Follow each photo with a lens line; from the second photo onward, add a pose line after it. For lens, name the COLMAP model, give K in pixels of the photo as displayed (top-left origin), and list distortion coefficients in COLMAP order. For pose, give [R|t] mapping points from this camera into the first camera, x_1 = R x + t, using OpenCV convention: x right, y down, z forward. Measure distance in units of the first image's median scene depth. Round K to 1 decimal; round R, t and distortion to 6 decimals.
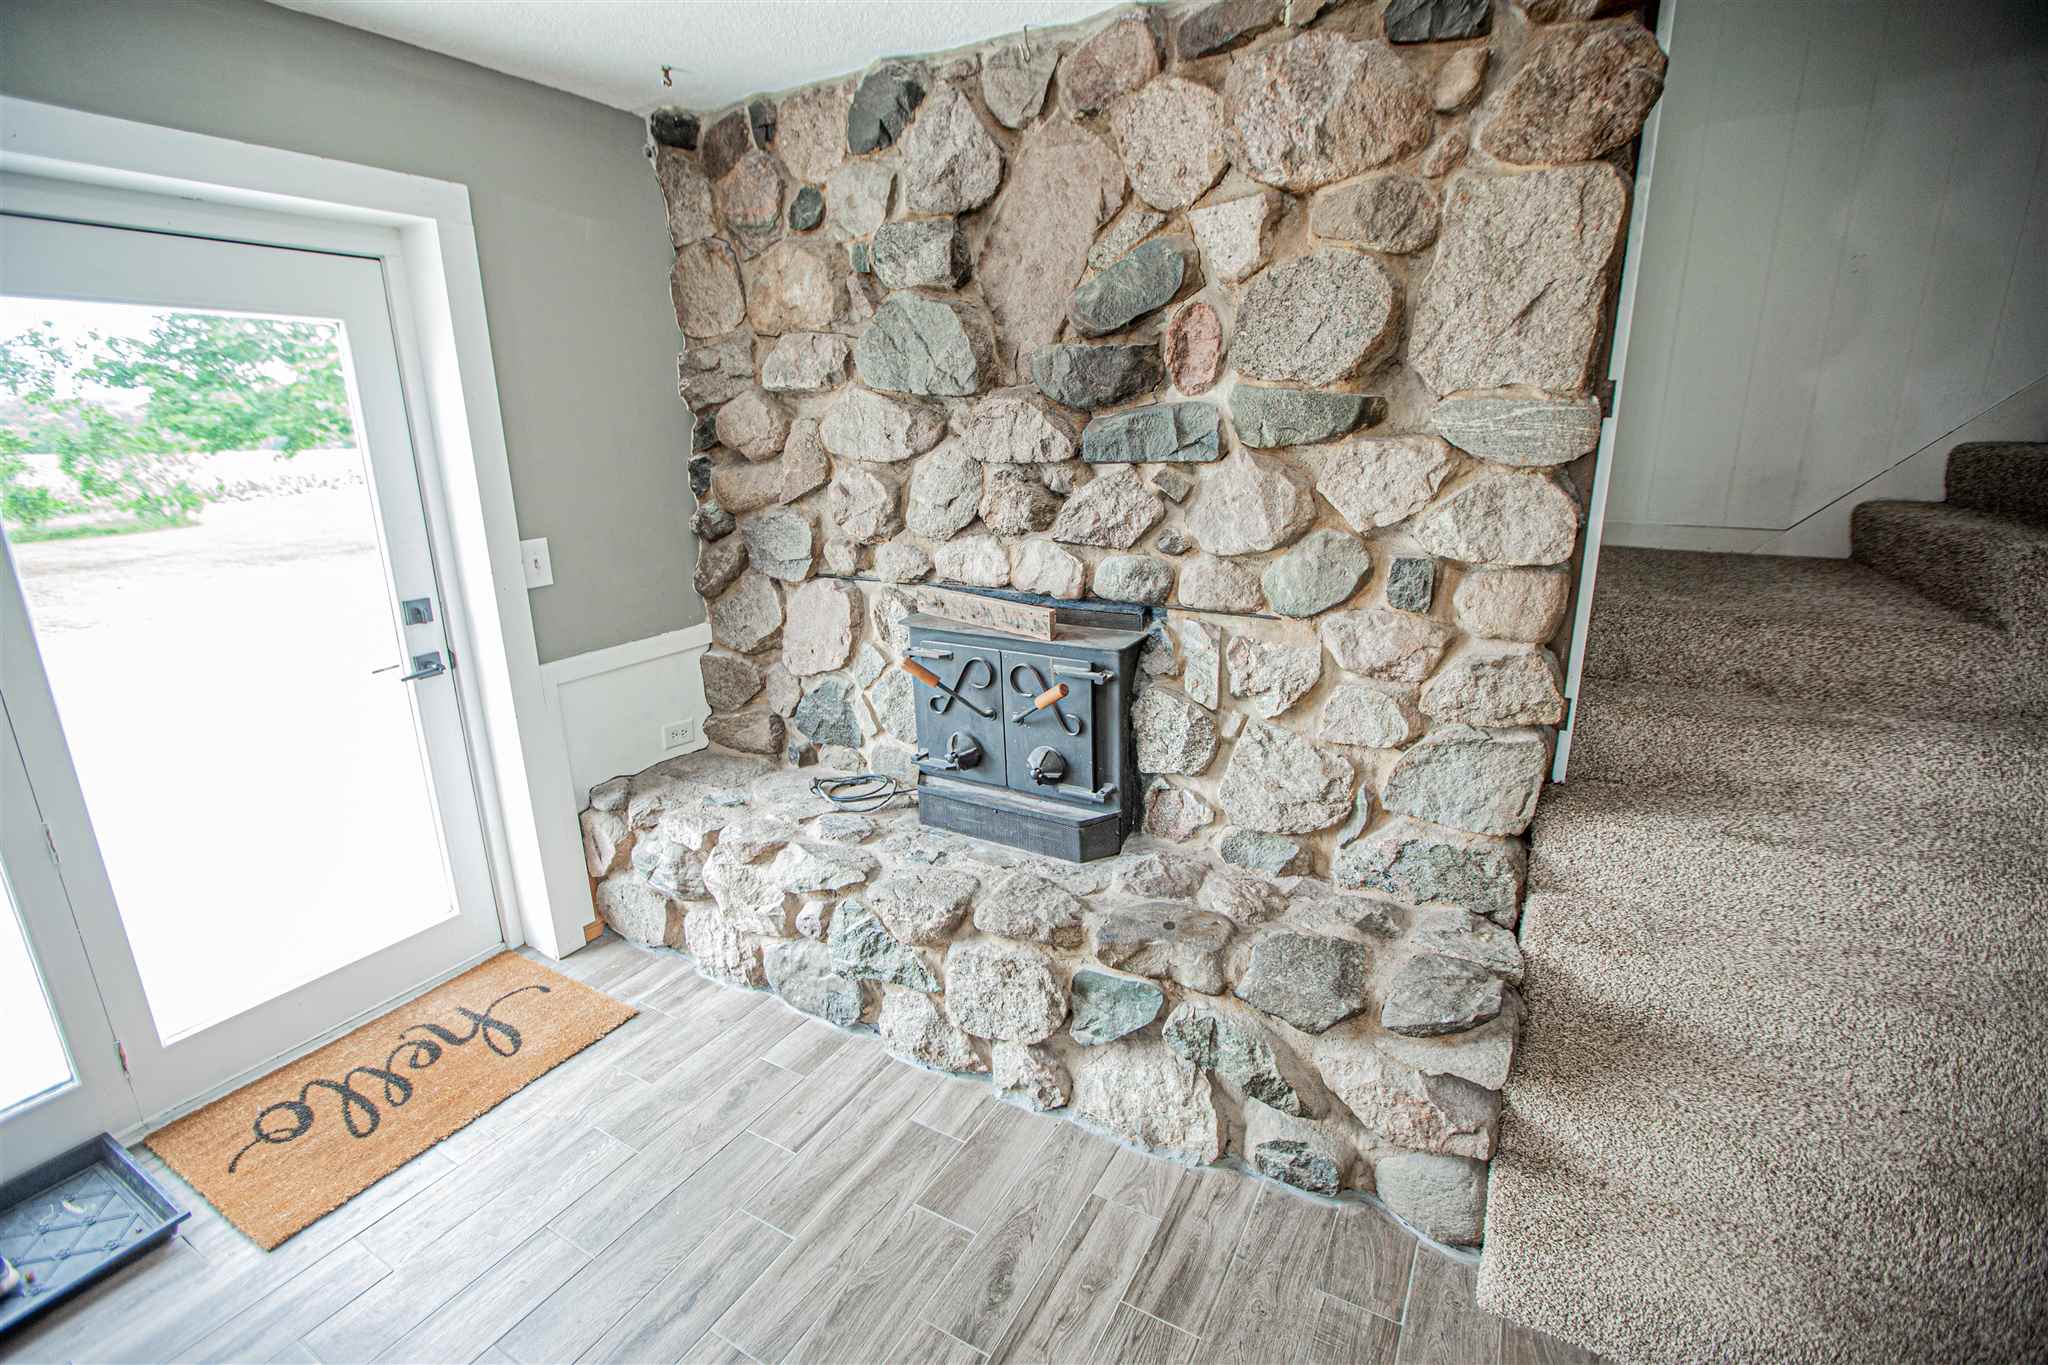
lens RADIAL K [[928.8, 0, 1019.2], [0, 928.8, 678.7], [0, 0, 1]] dist [-0.054847, 0.024577]
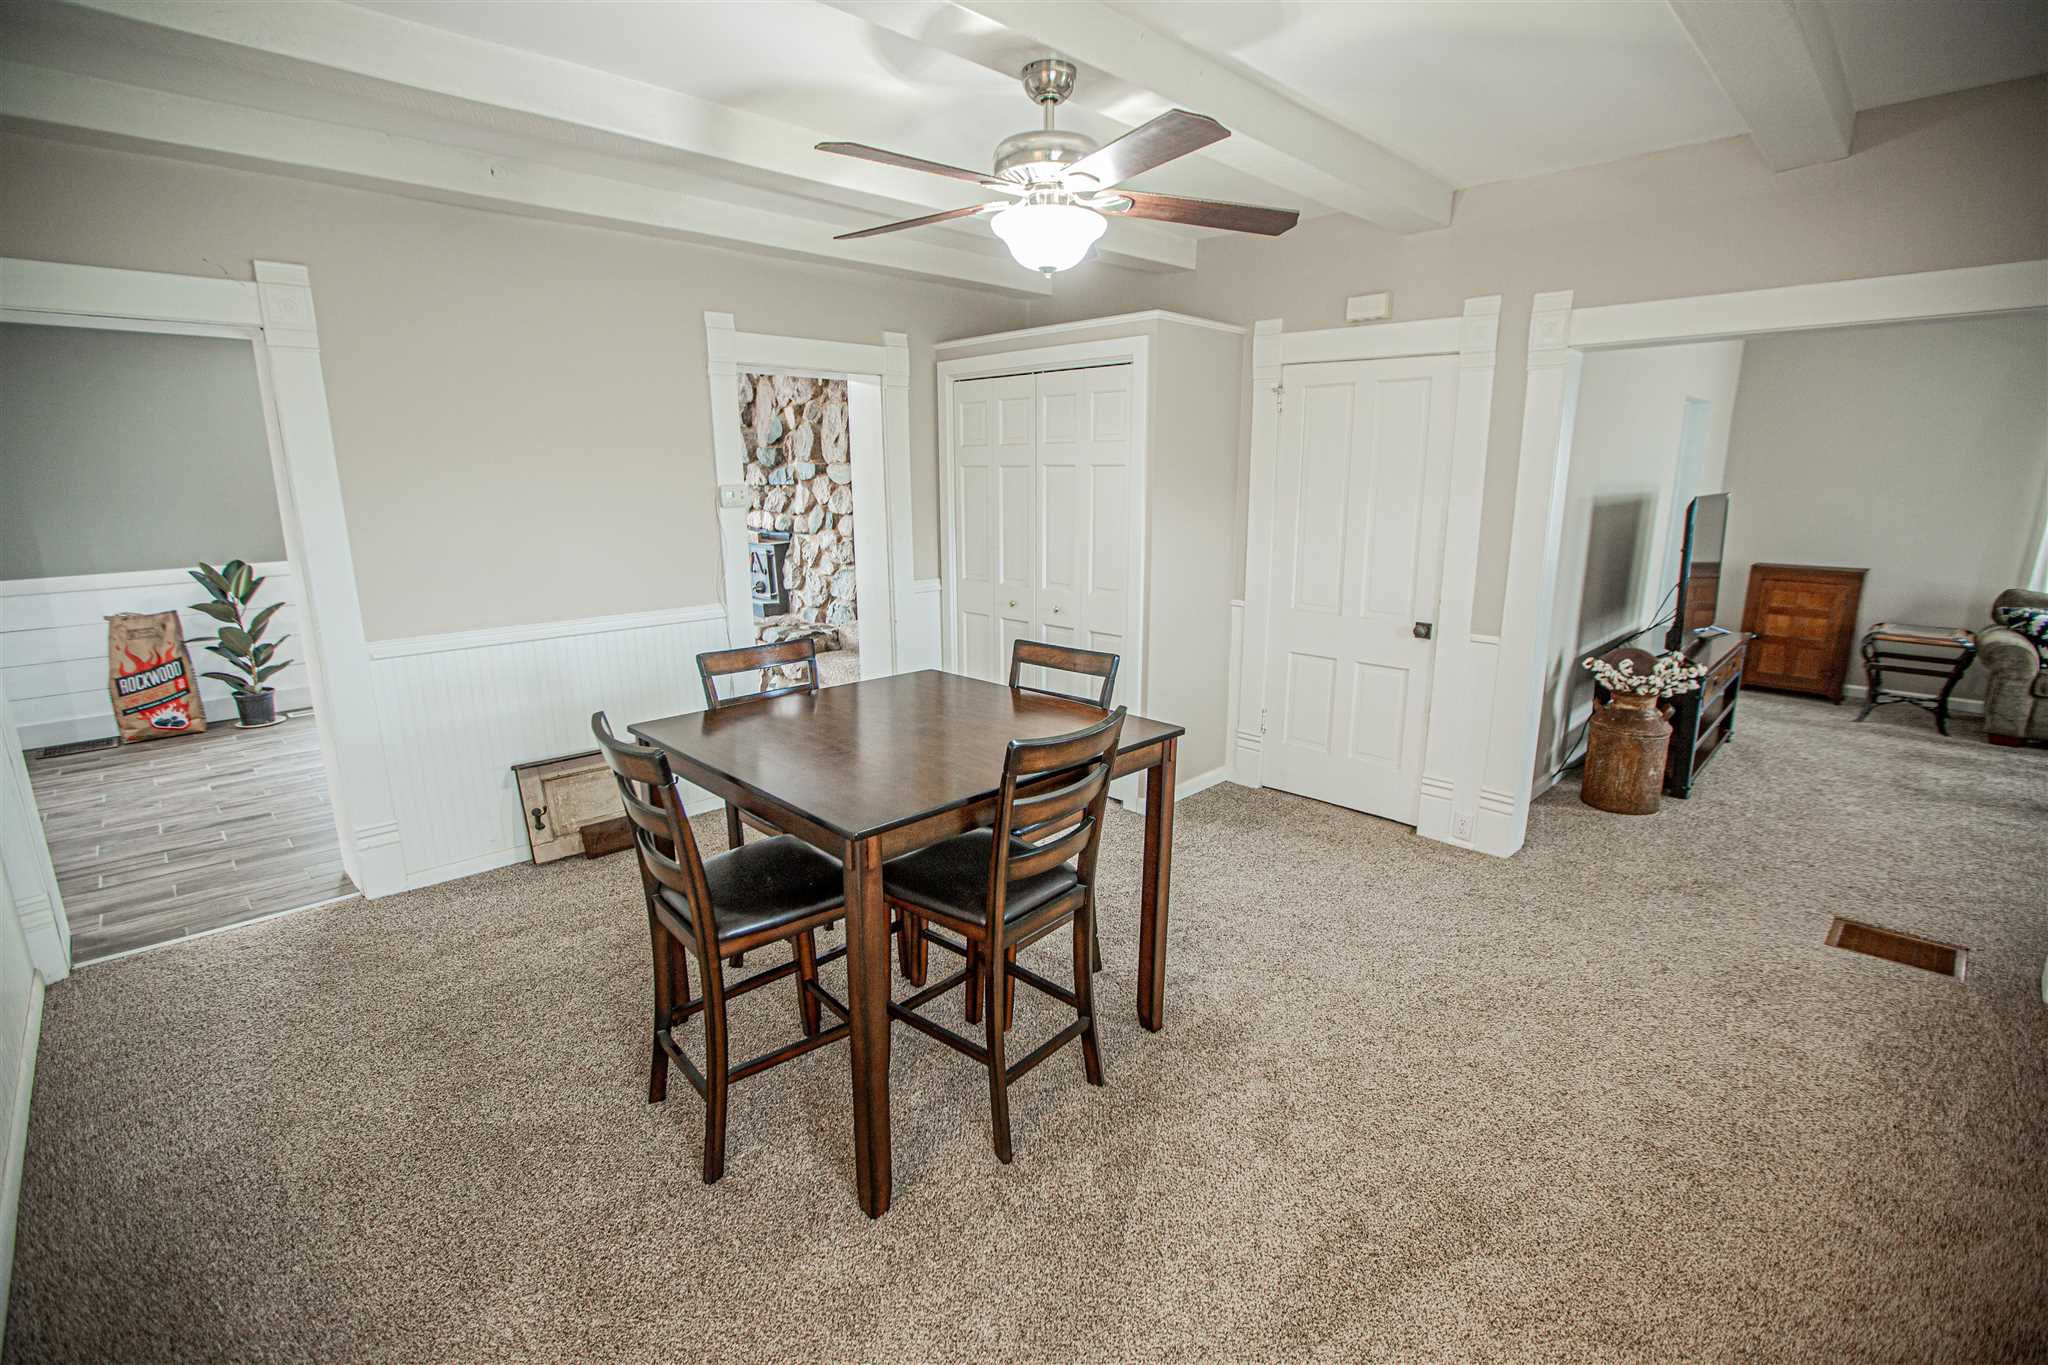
lens RADIAL K [[928.8, 0, 1019.2], [0, 928.8, 678.7], [0, 0, 1]] dist [-0.054847, 0.024577]
pose [[0.959911, 0.068973, -0.271688, 1.740681], [-0.082802, 0.995773, -0.039753, 0.459926], [0.267797, 0.060656, 0.961564, -1.691772]]
